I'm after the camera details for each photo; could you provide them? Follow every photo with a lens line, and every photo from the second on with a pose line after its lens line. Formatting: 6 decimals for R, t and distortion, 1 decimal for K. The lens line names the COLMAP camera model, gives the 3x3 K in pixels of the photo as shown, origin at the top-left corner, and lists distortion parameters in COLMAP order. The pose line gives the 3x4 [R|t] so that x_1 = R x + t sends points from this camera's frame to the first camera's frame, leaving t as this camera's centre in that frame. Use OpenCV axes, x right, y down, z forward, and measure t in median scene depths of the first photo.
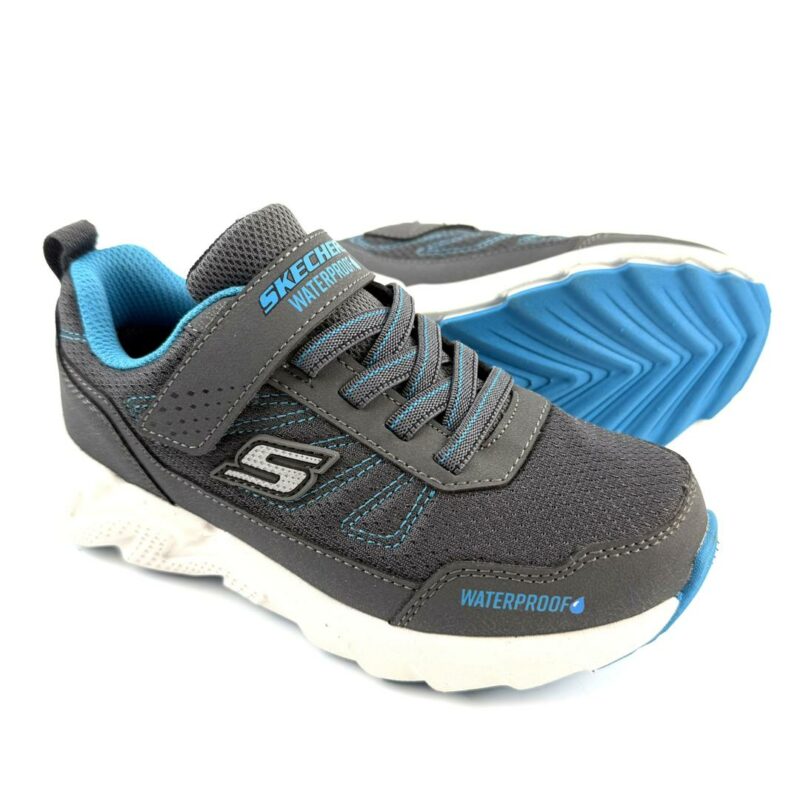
lens RADIAL K [[799.4, 0, 345.2], [0, 799.4, 399.4], [0, 0, 1]] dist [0.078086, -0.264674]
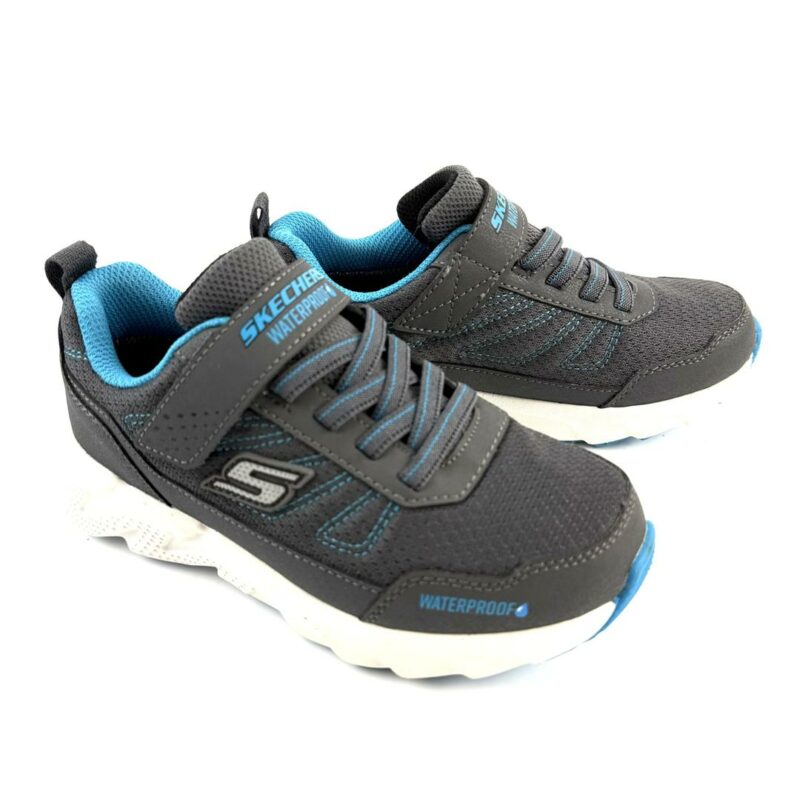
lens RADIAL K [[799.4, 0, 345.2], [0, 799.4, 399.4], [0, 0, 1]] dist [0.078086, -0.264674]
pose [[0.999726, -0.002905, -0.023207, 0.060543], [0.004938, 0.996102, 0.088066, -0.126557], [0.022861, -0.088156, 0.995844, -0.097005]]
